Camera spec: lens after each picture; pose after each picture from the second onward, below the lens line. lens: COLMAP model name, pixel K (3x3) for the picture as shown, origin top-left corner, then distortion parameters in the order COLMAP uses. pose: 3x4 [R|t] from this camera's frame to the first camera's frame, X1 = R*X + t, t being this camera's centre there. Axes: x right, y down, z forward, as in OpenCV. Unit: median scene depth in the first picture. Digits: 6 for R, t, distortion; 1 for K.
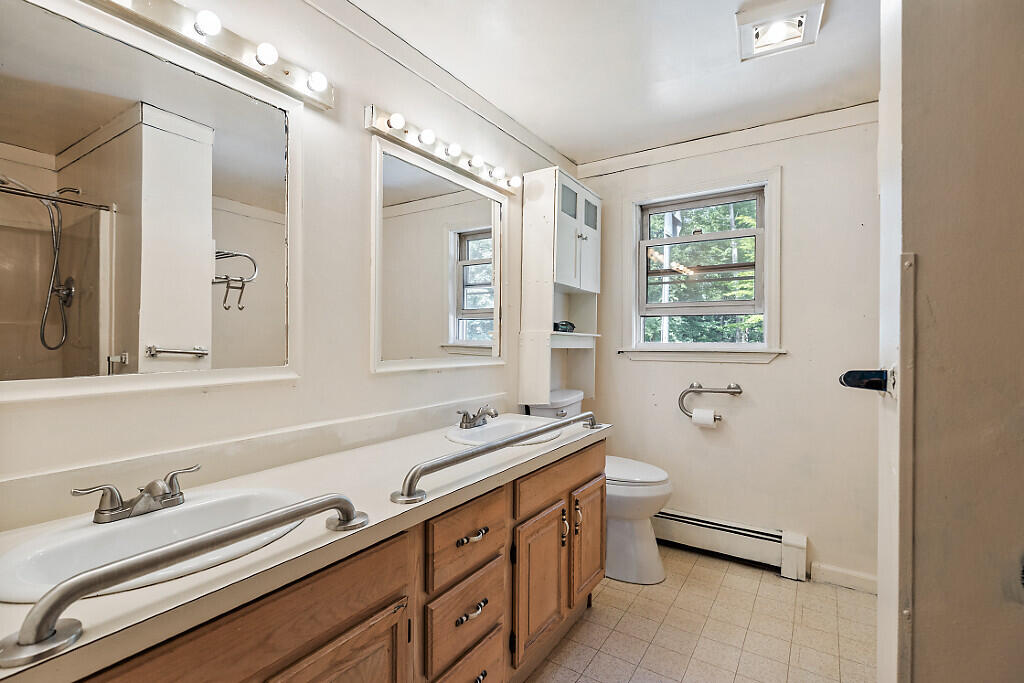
lens RADIAL K [[461.5, 0, 514.4], [0, 461.5, 337.9], [0, 0, 1]] dist [-0.002069, -0.000354]
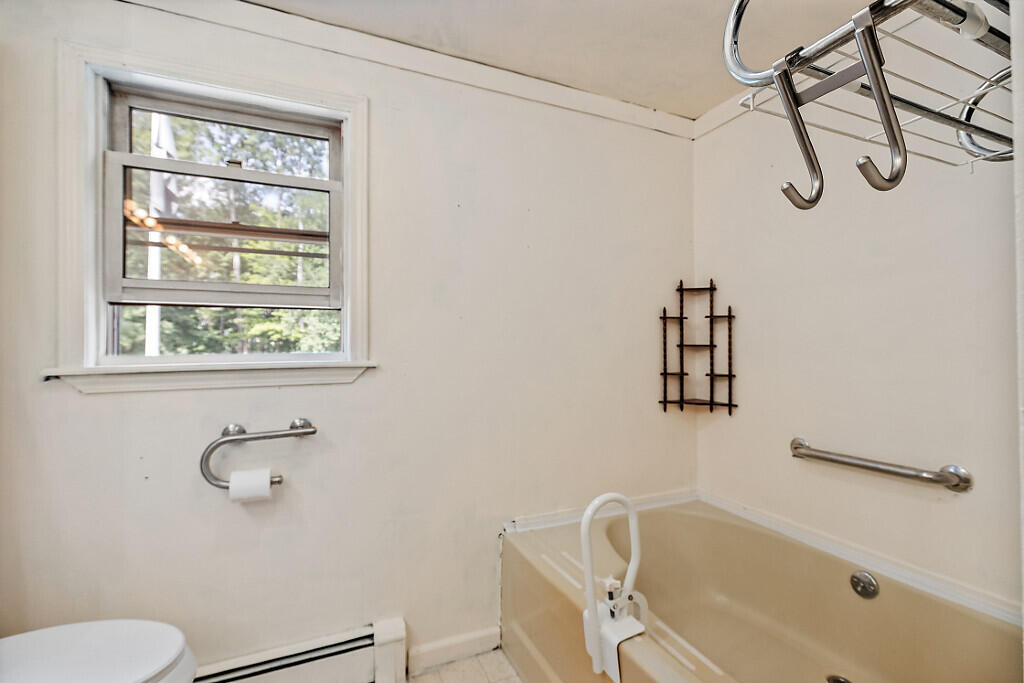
lens RADIAL K [[461.5, 0, 517.1], [0, 461.5, 342.4], [0, 0, 1]] dist [-0.002069, -0.000354]
pose [[0.547883, 0.002201, 0.836552, 0.113157], [0.008407, 0.999932, -0.008136, 0.003517], [-0.836513, 0.011490, 0.547827, 0.407408]]
